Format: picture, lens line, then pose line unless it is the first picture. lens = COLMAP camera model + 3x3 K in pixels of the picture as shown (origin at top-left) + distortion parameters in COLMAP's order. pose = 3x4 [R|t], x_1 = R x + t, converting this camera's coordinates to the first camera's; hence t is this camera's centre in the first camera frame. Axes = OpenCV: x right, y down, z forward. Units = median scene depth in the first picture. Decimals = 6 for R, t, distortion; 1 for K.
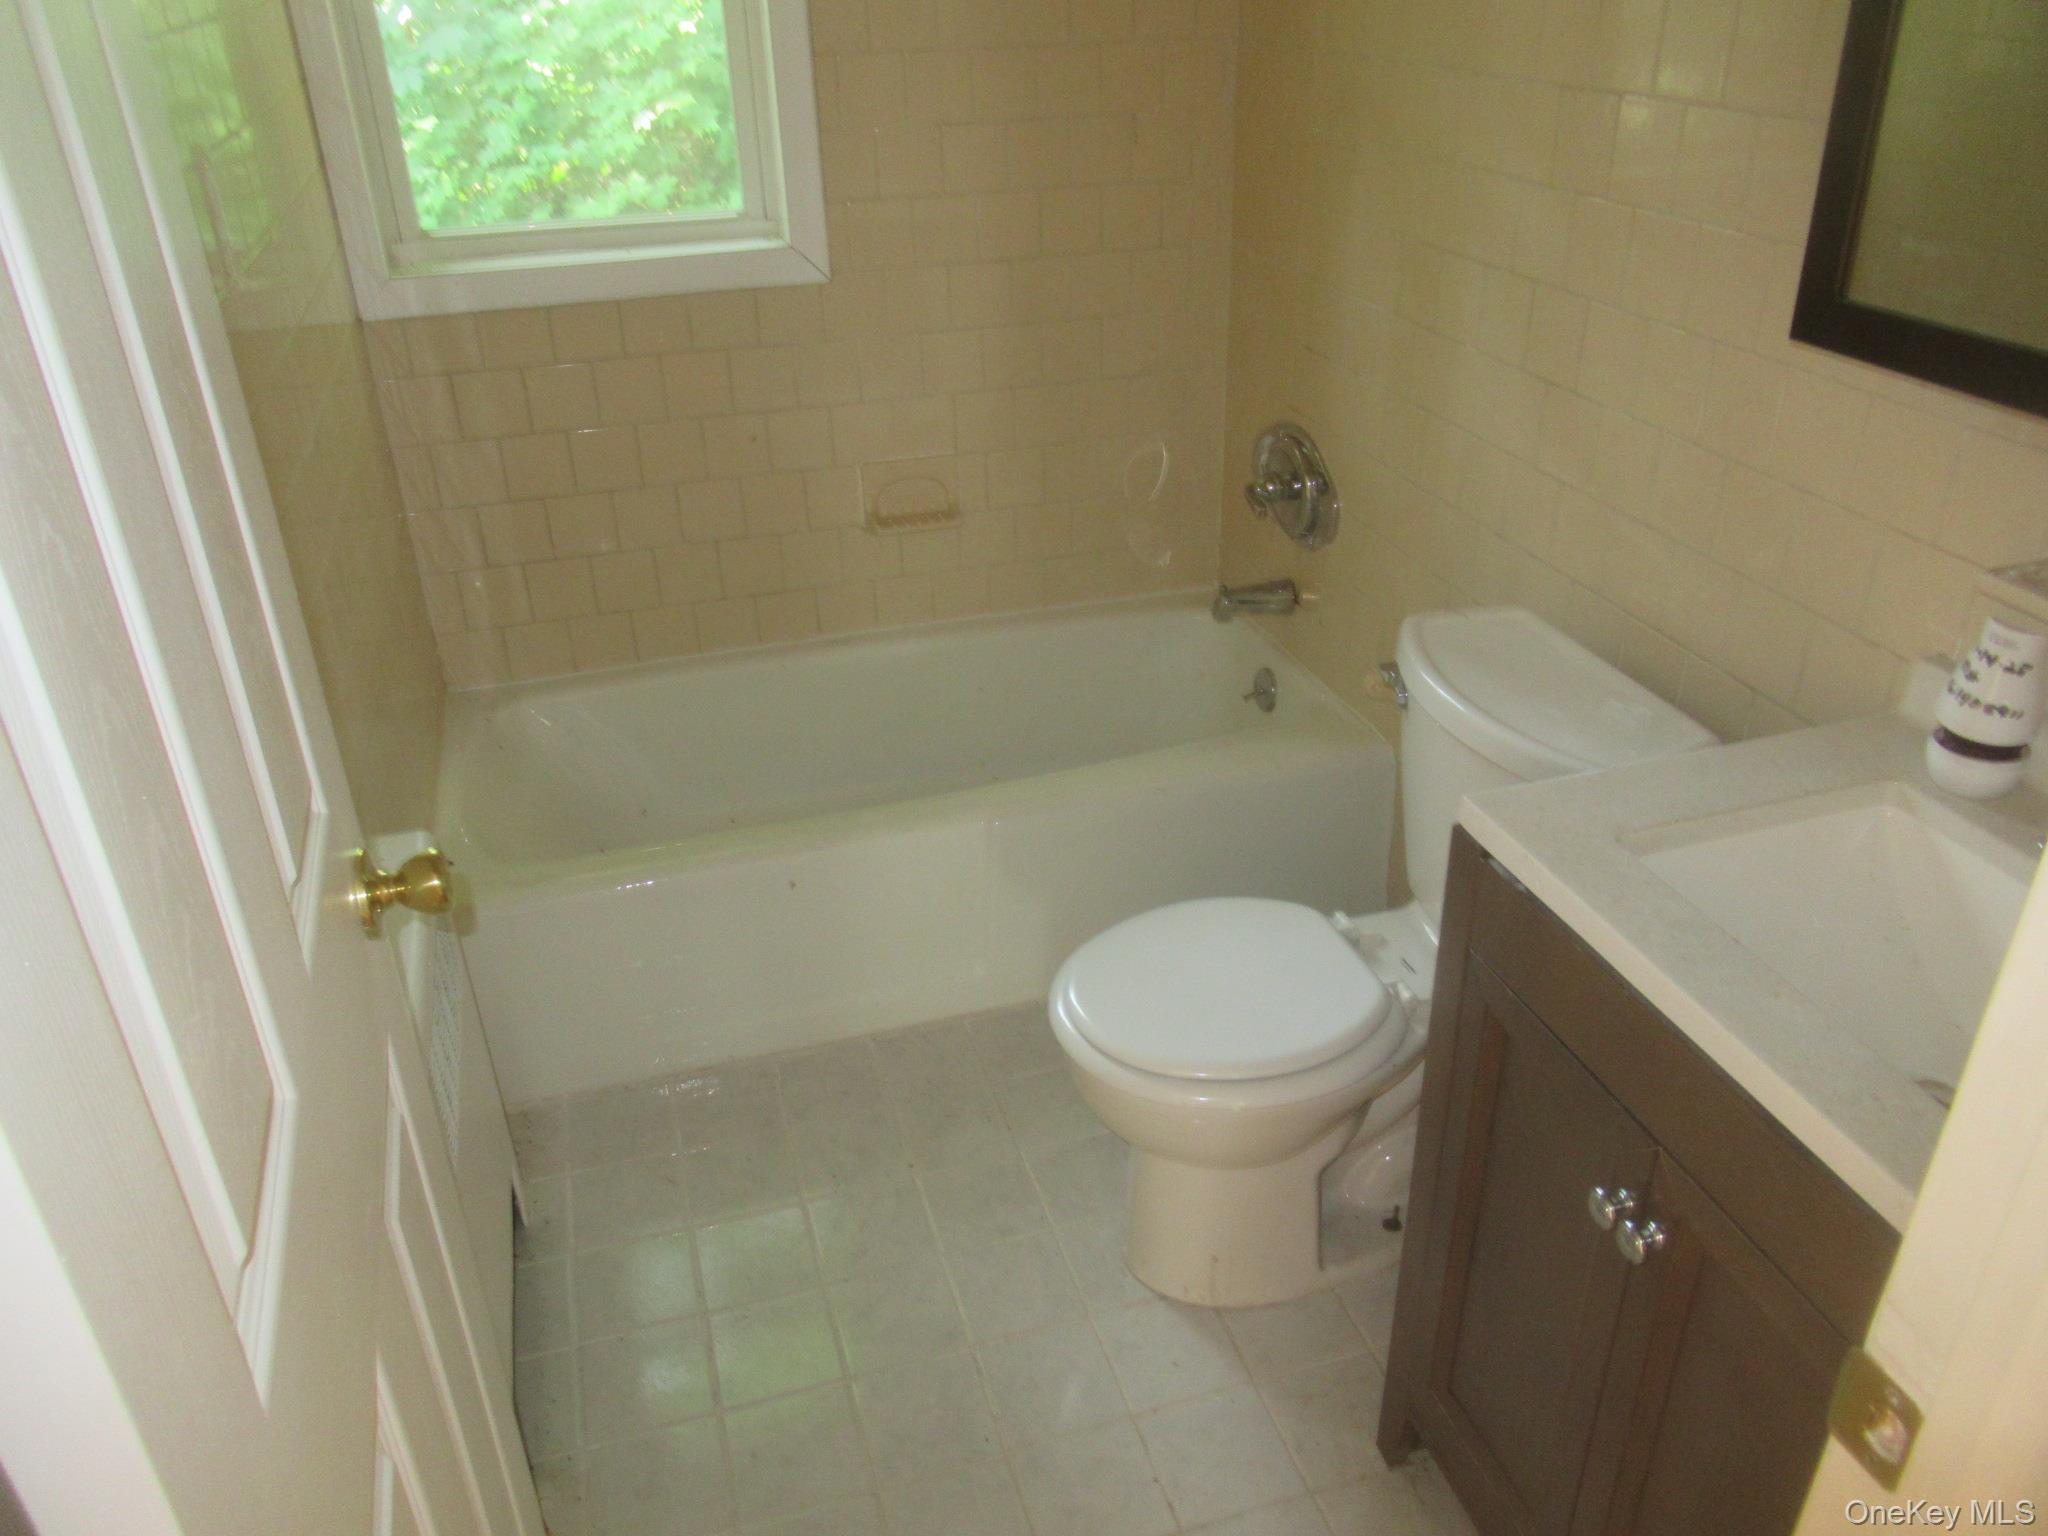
lens RADIAL K [[1543.7, 0, 1027.1], [0, 1543.7, 761.5], [0, 0, 1]] dist [0.013087, -0.006491]
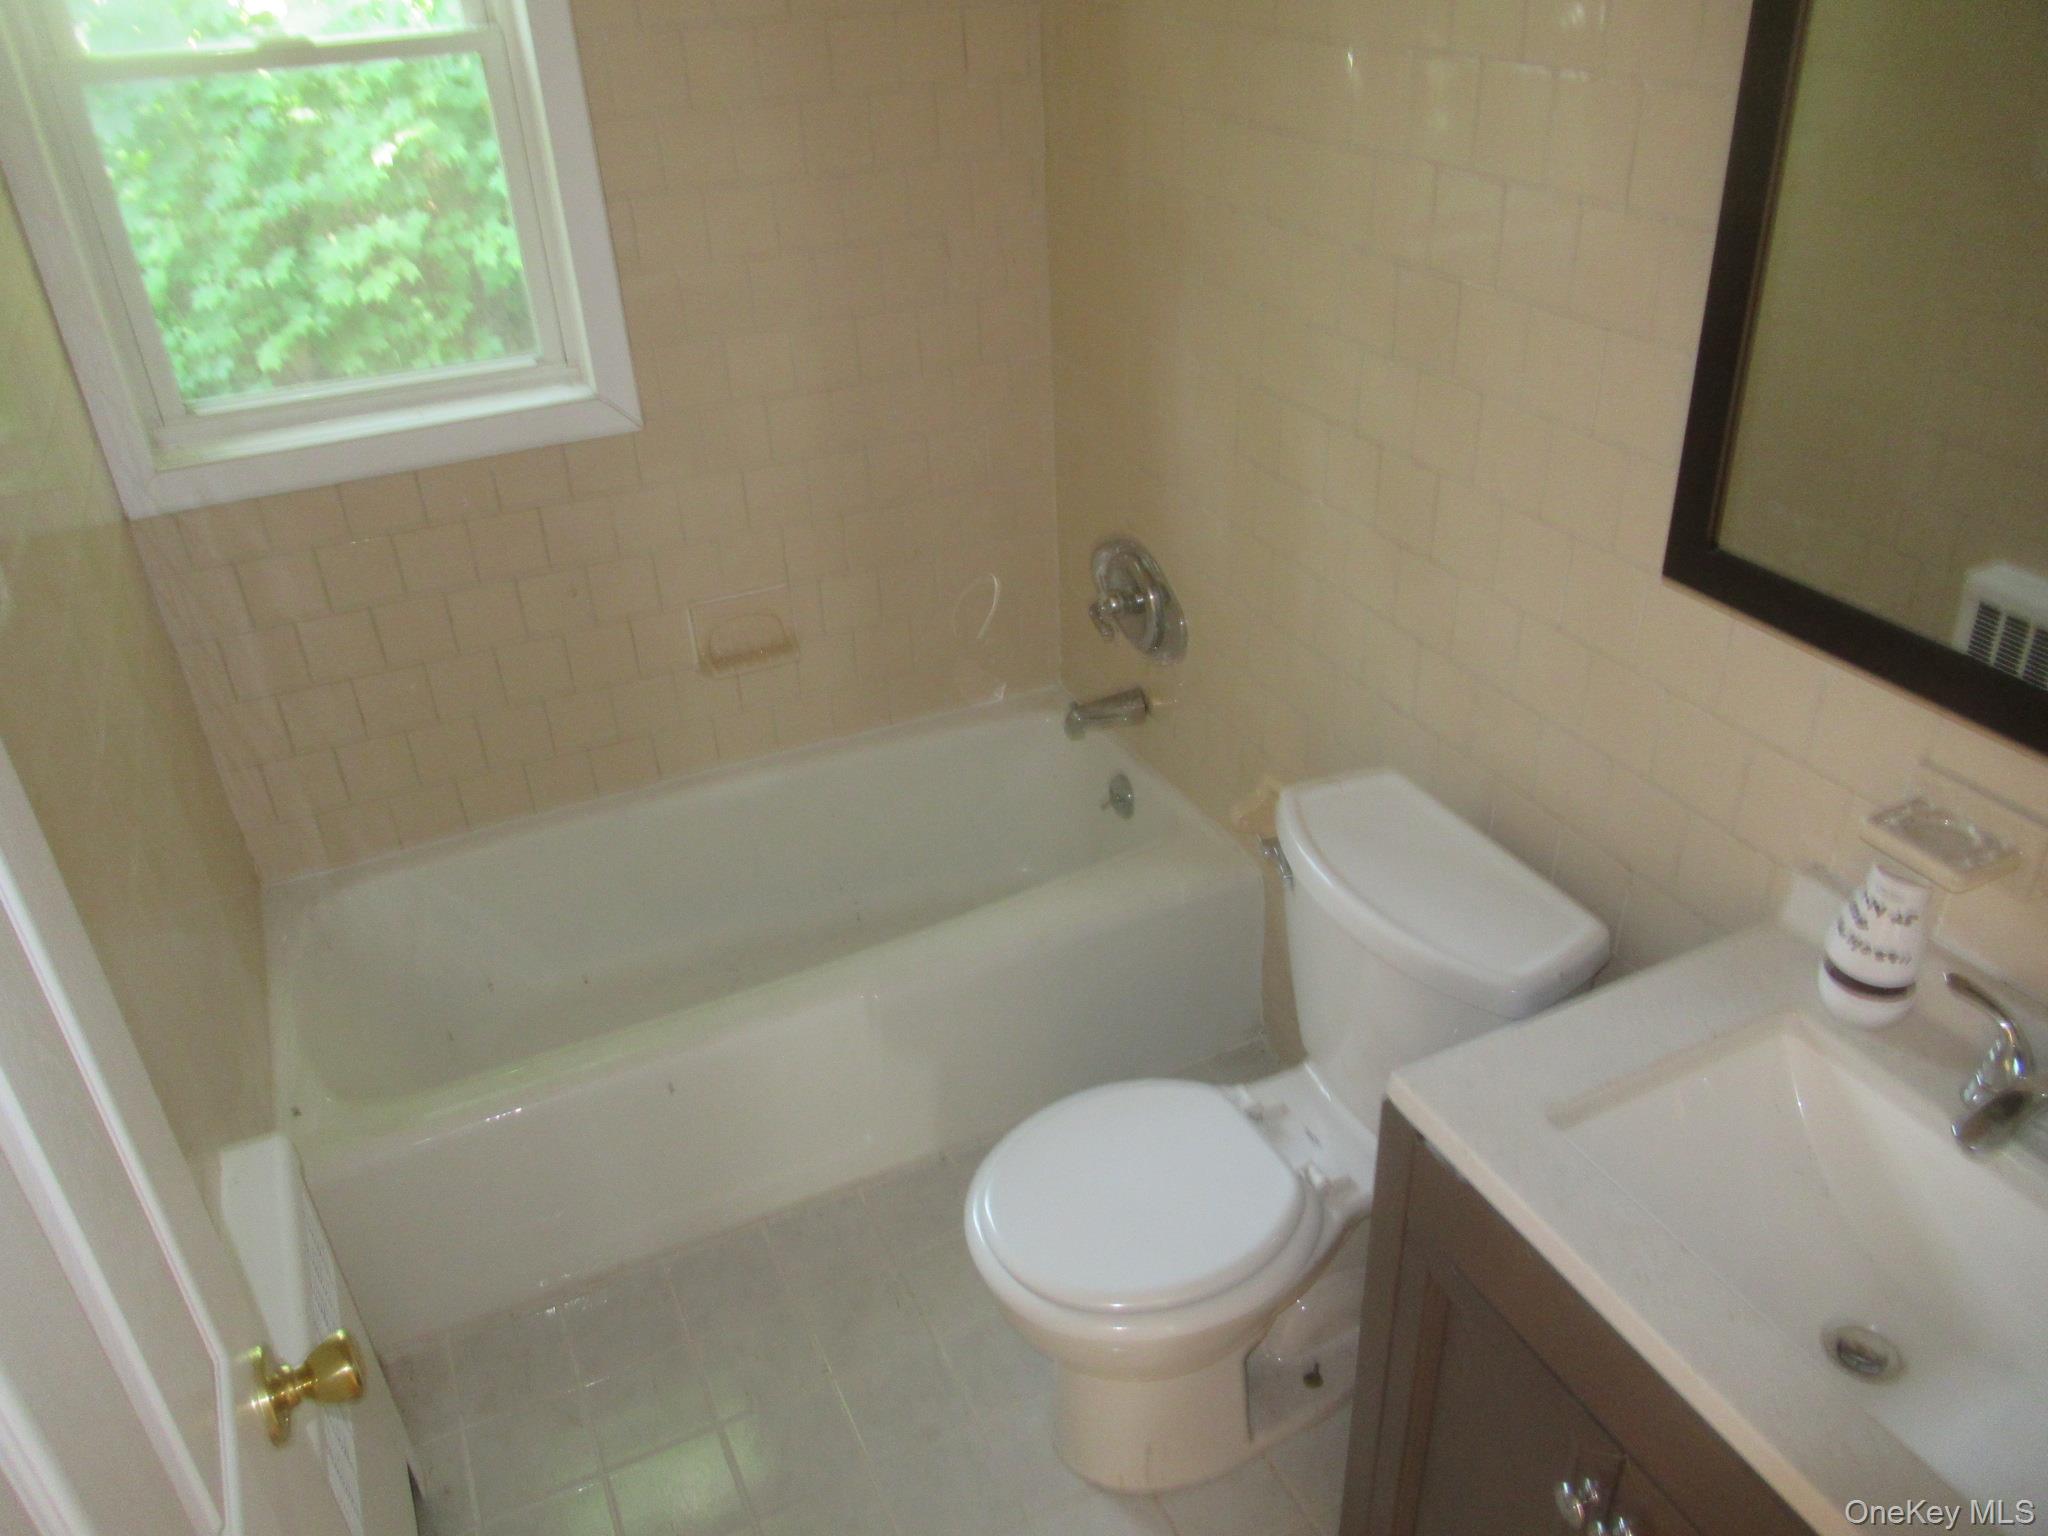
lens RADIAL K [[1543.7, 0, 1027.0], [0, 1543.7, 771.4], [0, 0, 1]] dist [0.013087, -0.006491]
pose [[0.988508, -0.090198, 0.121310, -0.031162], [0.085588, 0.995415, 0.042700, -0.134249], [-0.124605, -0.031827, 0.991696, 0.025580]]
